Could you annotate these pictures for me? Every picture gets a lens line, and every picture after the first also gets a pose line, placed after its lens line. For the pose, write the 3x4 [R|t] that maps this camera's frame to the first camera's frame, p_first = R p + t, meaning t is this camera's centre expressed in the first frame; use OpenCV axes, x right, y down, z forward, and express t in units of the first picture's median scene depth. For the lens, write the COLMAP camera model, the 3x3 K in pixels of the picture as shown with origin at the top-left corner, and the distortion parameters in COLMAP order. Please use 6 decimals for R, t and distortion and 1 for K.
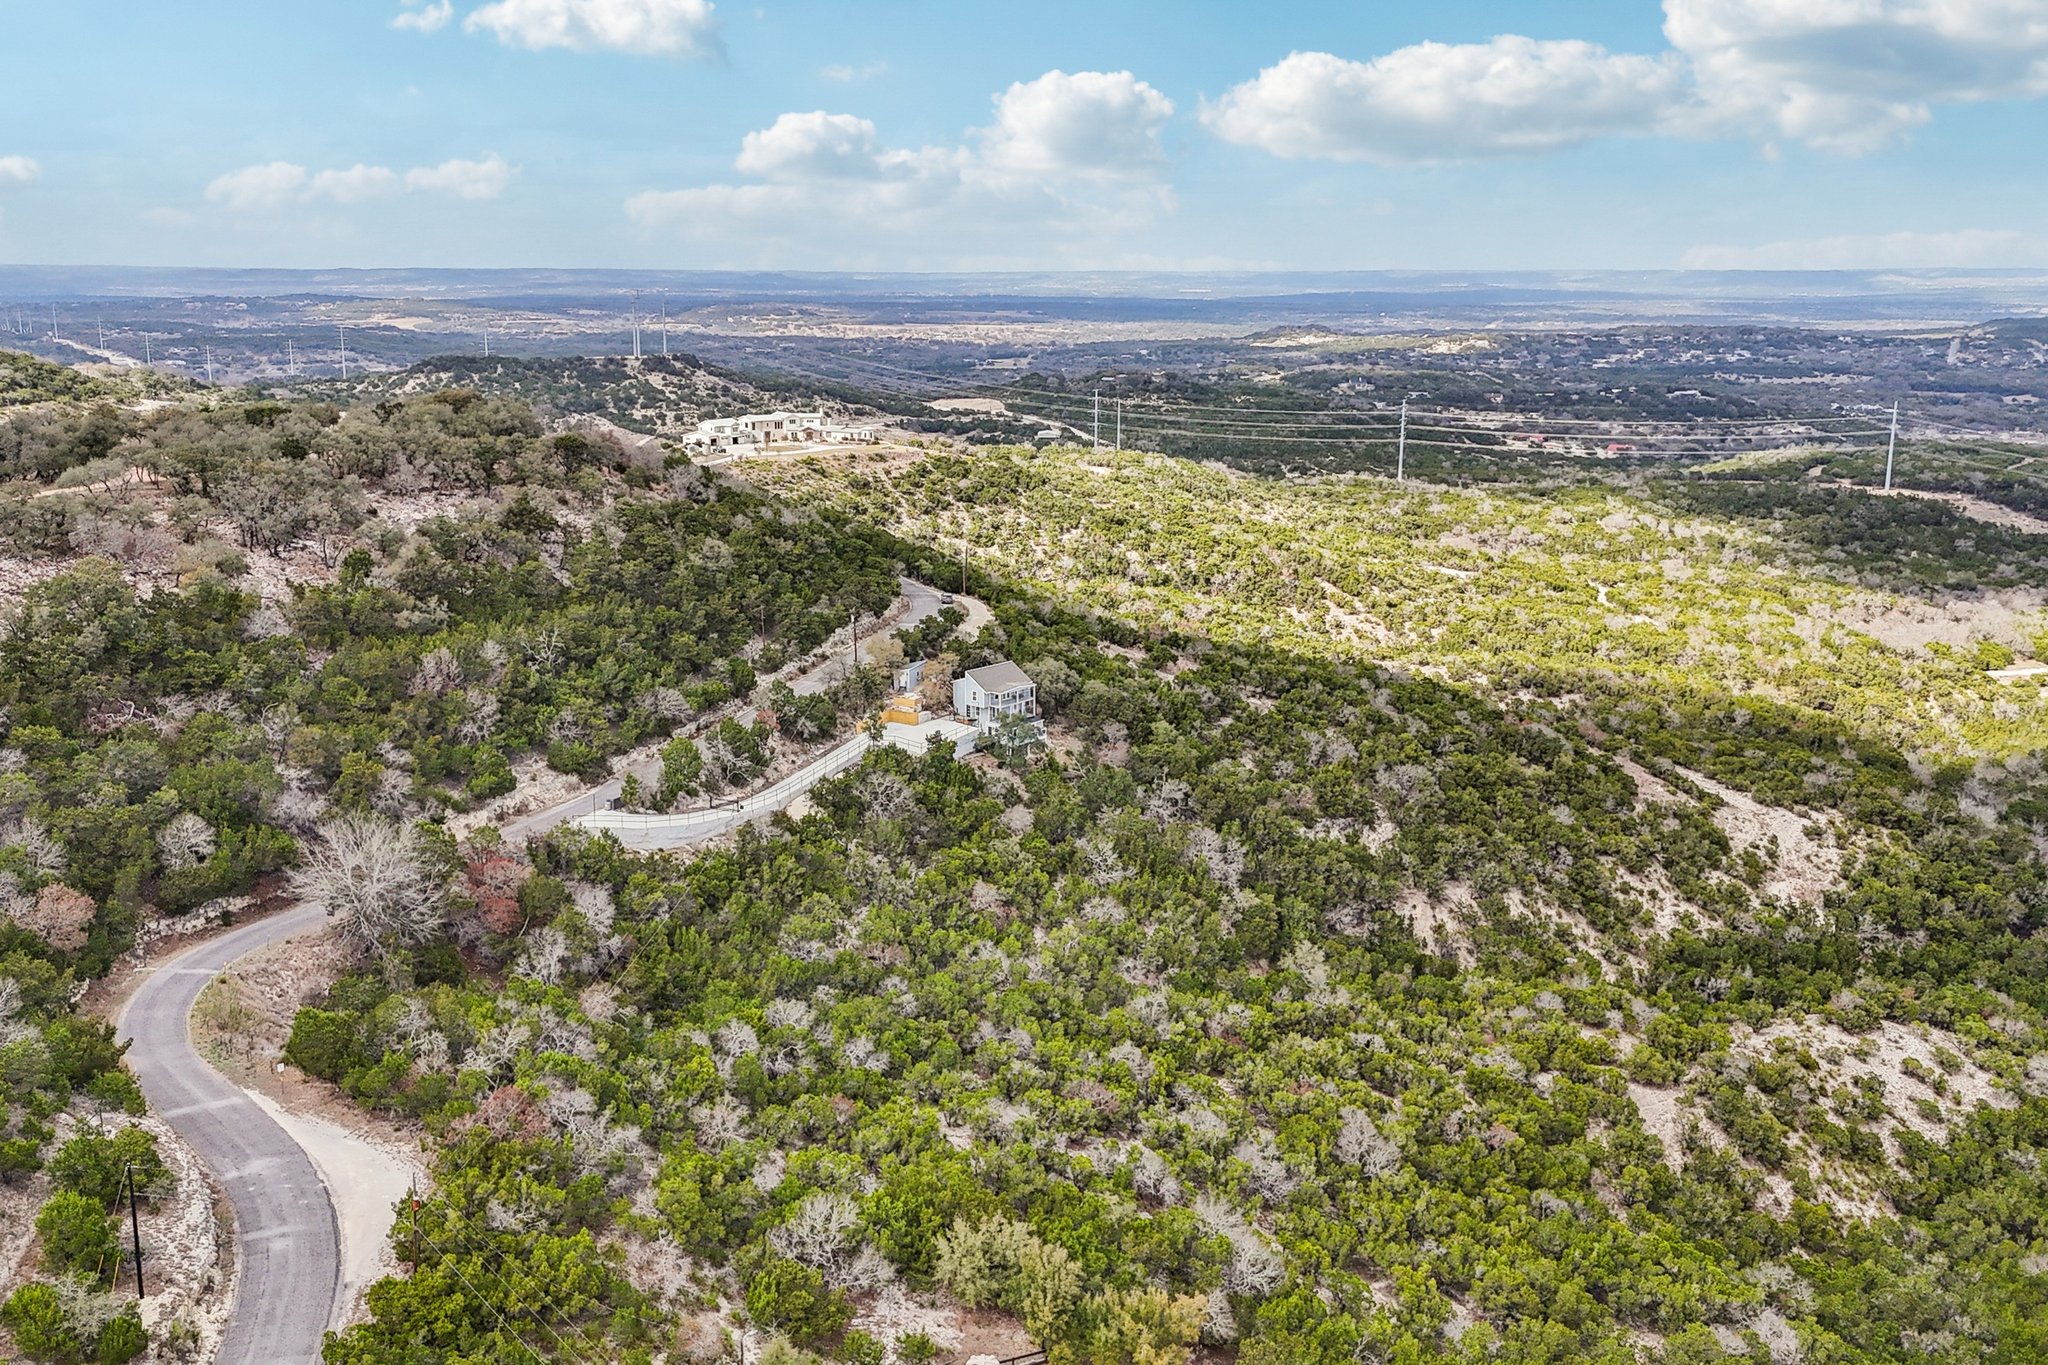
lens RADIAL K [[1822.9, 0, 1039.9], [0, 1822.9, 661.1], [0, 0, 1]] dist [0.148446, -0.354715]
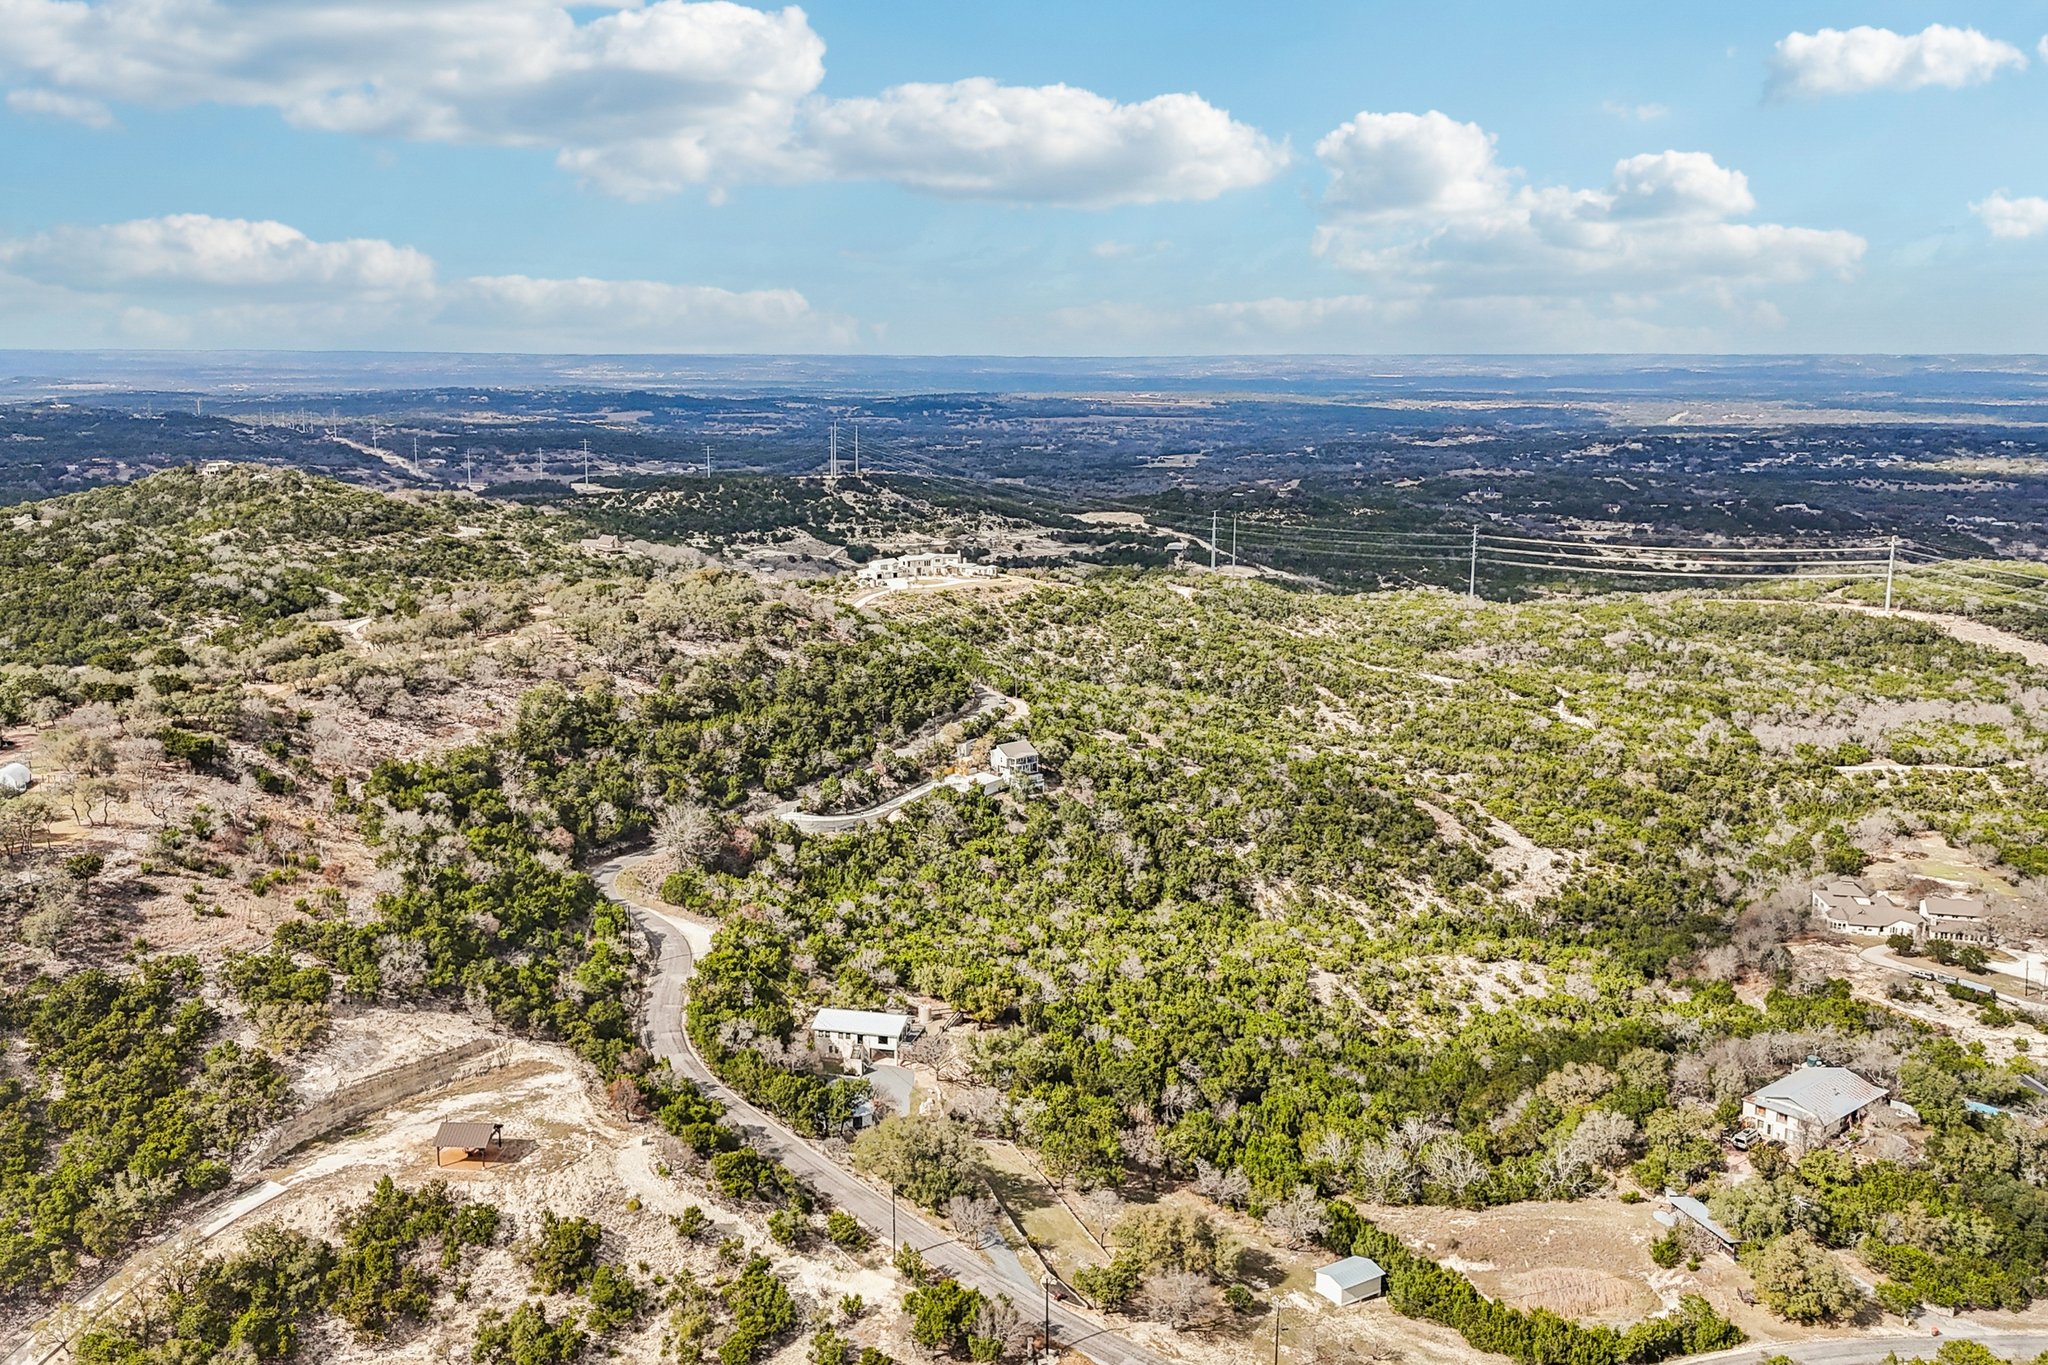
lens RADIAL K [[1822.9, 0, 1039.9], [0, 1822.9, 661.1], [0, 0, 1]] dist [0.148446, -0.354715]
pose [[0.994468, 0.018329, -0.103432, 0.093210], [-0.022731, 0.998878, -0.041543, -0.001832], [0.102555, 0.043664, 0.993769, -0.380579]]
